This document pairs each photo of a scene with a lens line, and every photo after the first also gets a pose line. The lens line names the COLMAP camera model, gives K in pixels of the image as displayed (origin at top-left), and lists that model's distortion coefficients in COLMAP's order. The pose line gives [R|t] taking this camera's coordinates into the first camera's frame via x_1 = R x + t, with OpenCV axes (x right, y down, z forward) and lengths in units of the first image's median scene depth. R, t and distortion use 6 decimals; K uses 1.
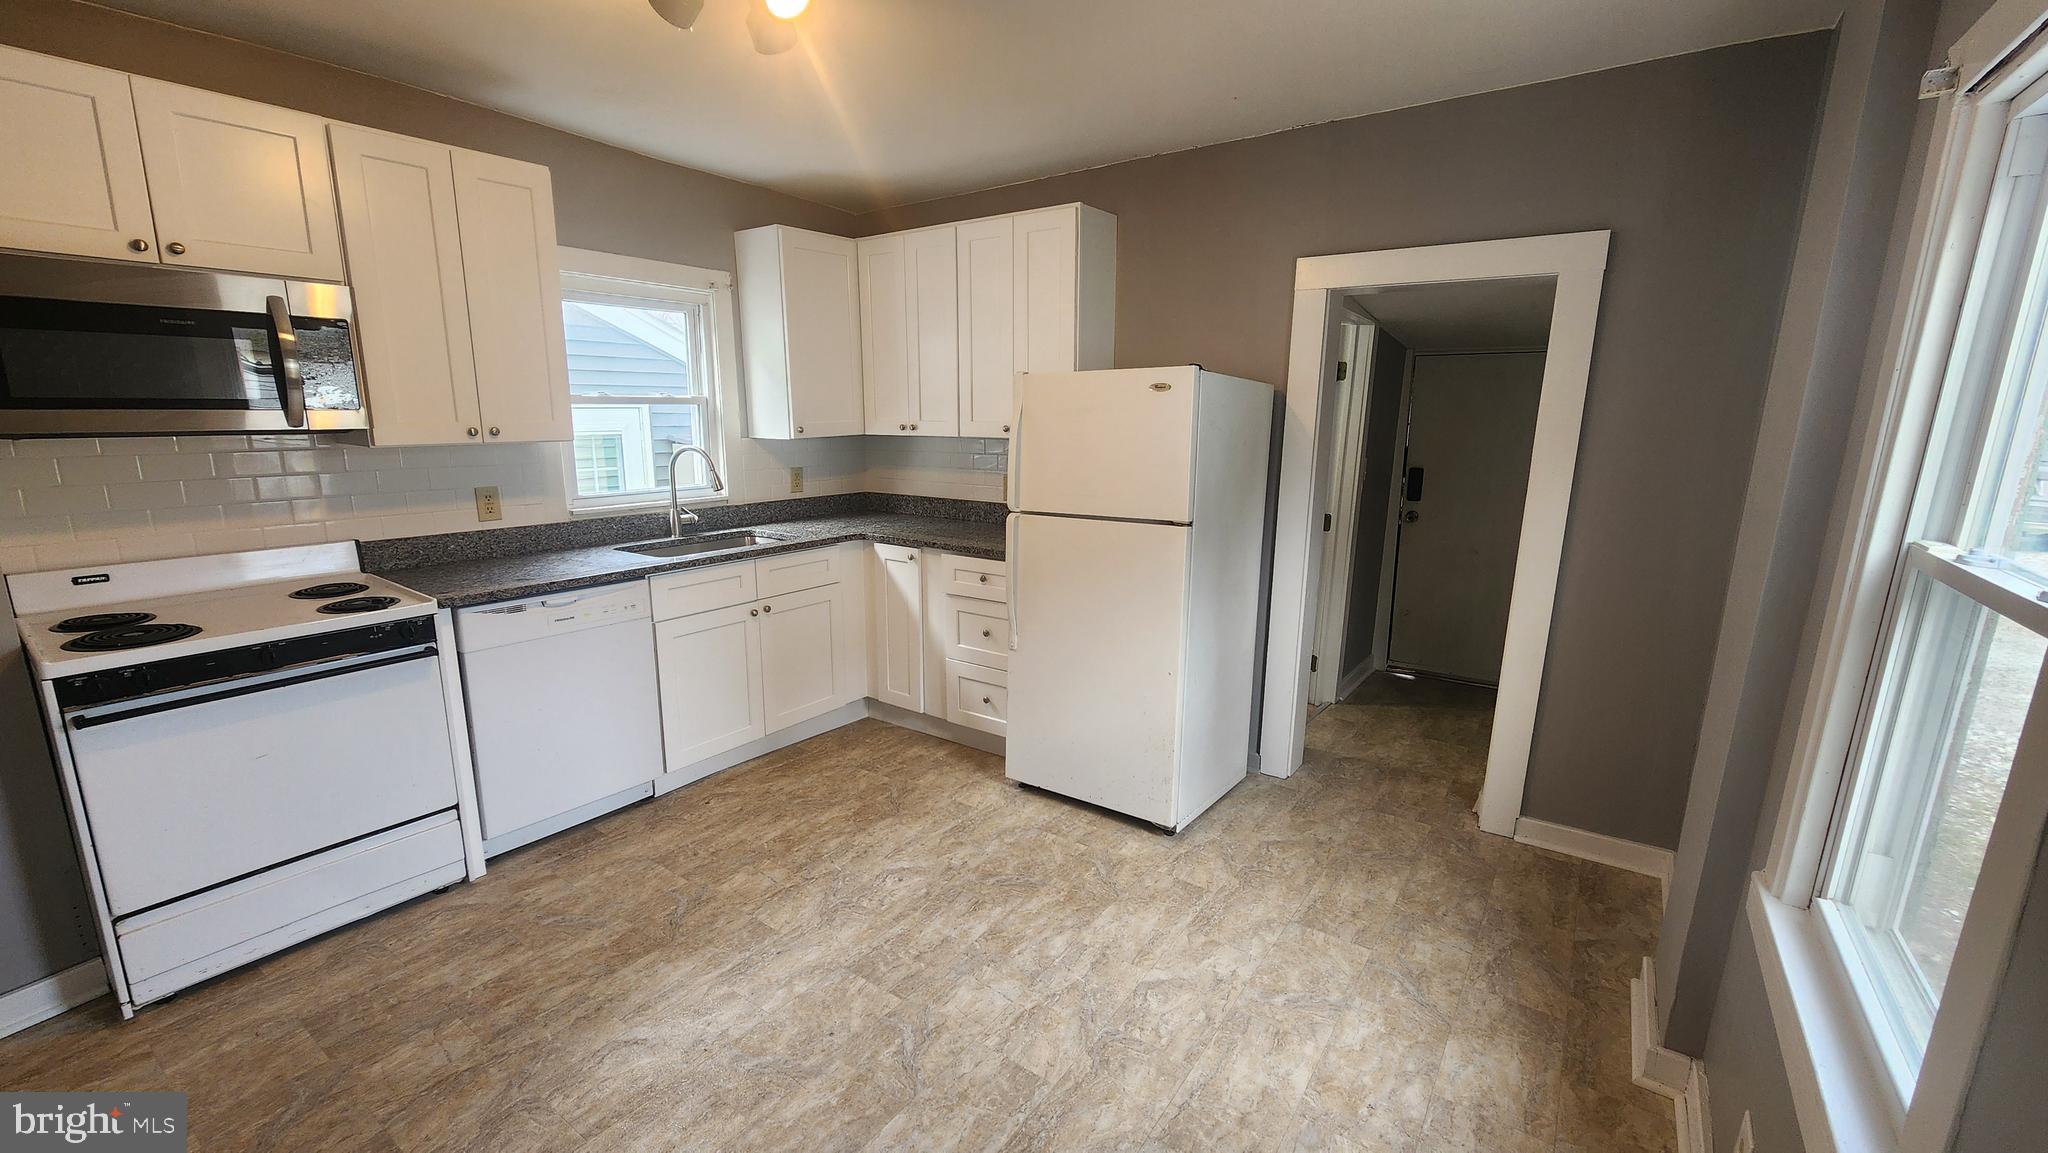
lens RADIAL K [[832.3, 0, 1018.8], [0, 832.3, 580.1], [0, 0, 1]] dist [0.002224, 0.000243]
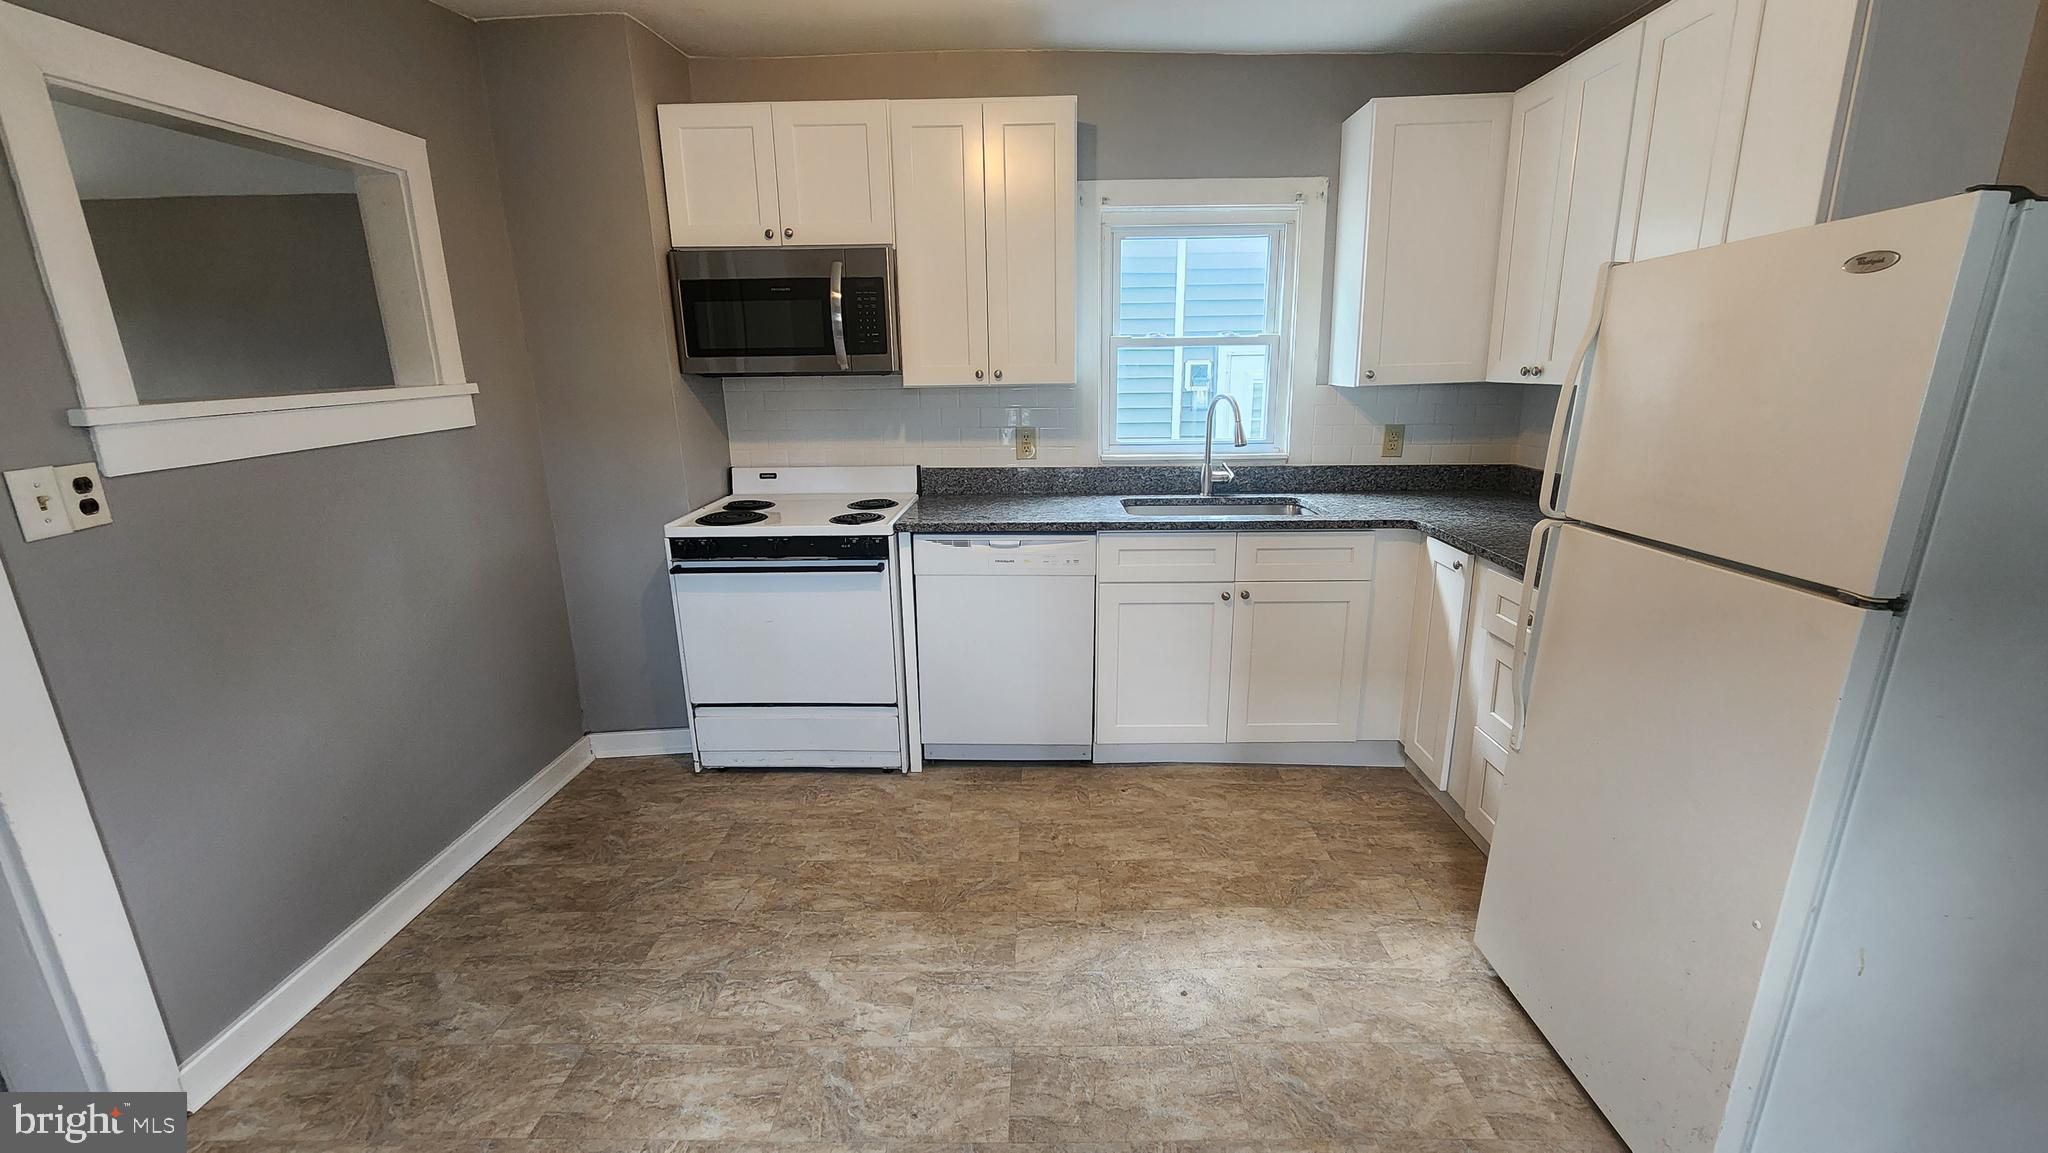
lens RADIAL K [[839.4, 0, 1024.0], [0, 839.4, 576.5], [0, 0, 1]] dist [-0.001863, 0.000537]
pose [[0.570449, 0.193251, -0.798274, 0.224762], [-0.152099, 0.979970, 0.128547, -0.055183], [0.807127, 0.048087, 0.588417, 0.331065]]
